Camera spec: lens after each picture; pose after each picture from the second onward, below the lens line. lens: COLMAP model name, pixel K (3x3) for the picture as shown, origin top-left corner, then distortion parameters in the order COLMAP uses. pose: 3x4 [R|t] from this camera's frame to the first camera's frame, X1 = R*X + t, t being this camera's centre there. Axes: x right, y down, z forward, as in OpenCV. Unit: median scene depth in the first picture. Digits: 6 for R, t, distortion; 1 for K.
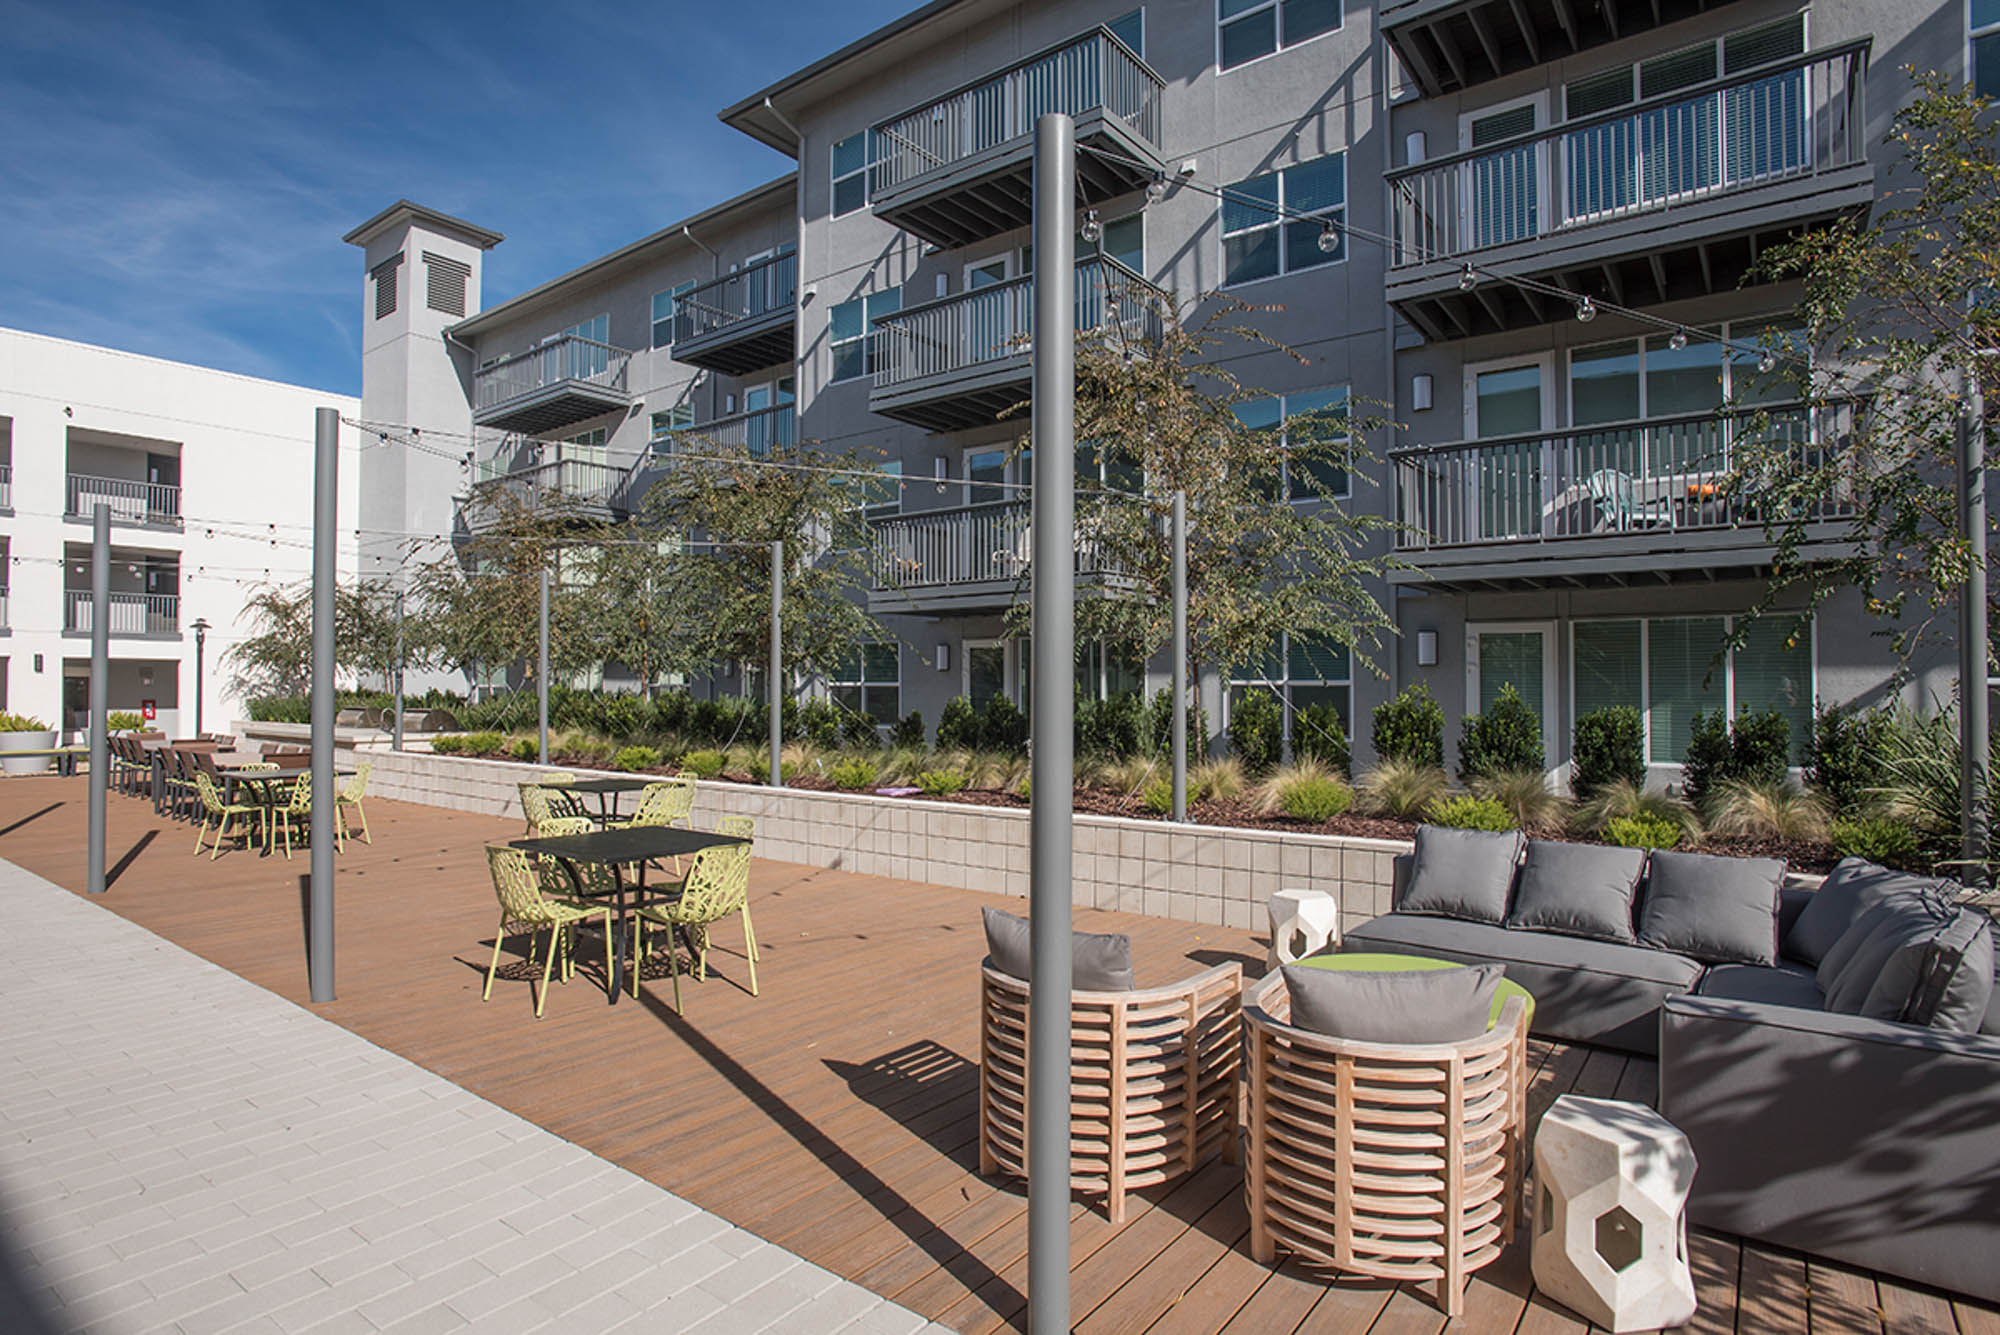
lens RADIAL K [[1047.0, 0, 1000.0], [0, 1047.0, 667.5], [0, 0, 1]] dist [-0.059372, 0.031380]
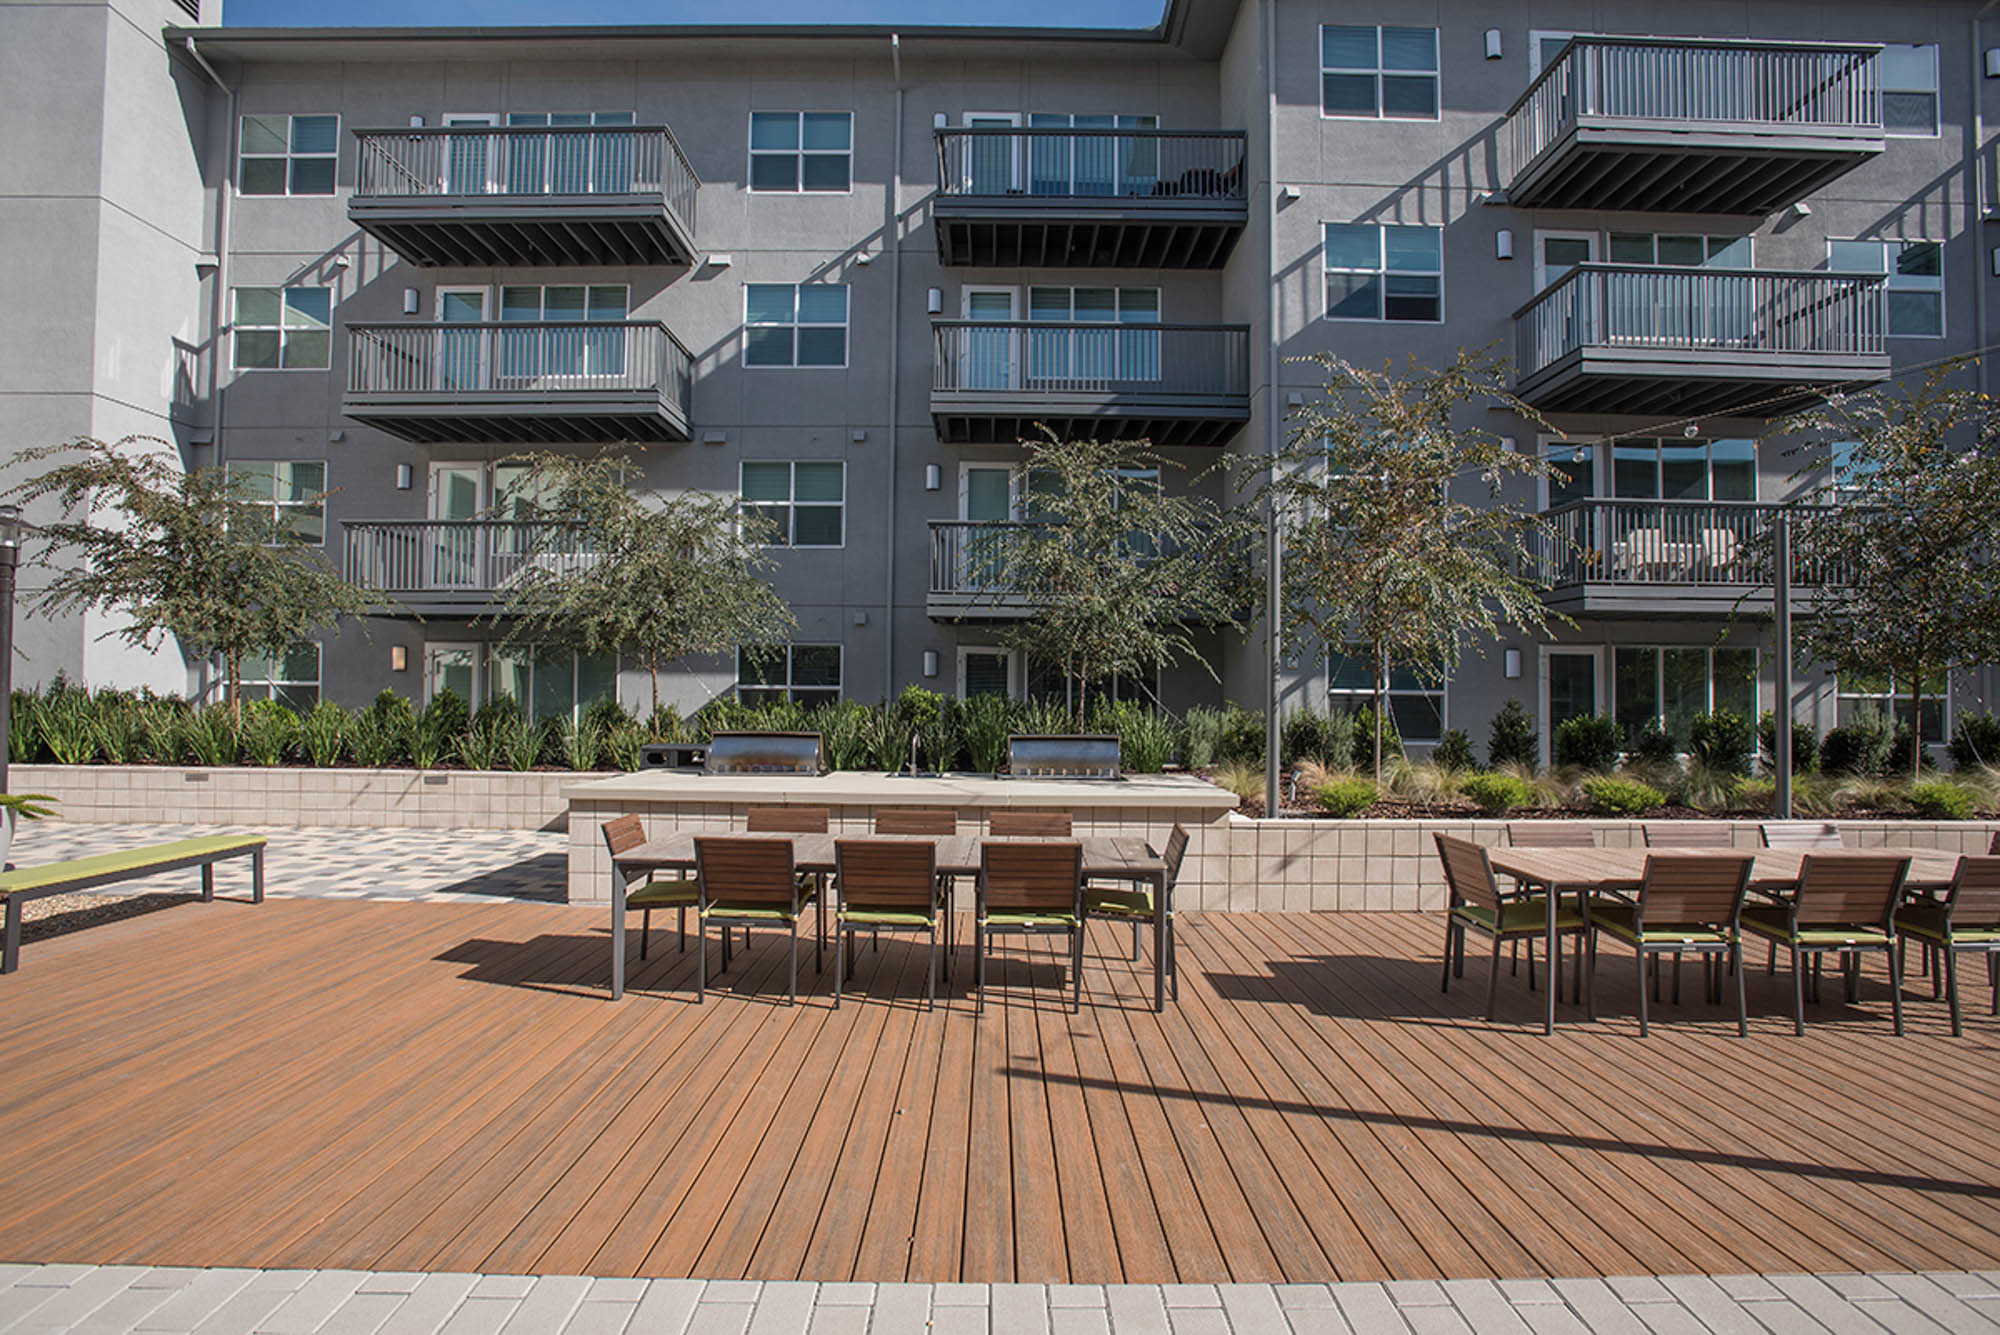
lens RADIAL K [[941.1, 0, 1000.0], [0, 941.1, 667.5], [0, 0, 1]] dist [-0.074892, 0.028319]
pose [[0.794284, 0.025921, 0.606994, -0.744021], [-0.023323, 0.999654, -0.012169, 0.012105], [-0.607099, -0.004492, 0.794613, 0.554304]]
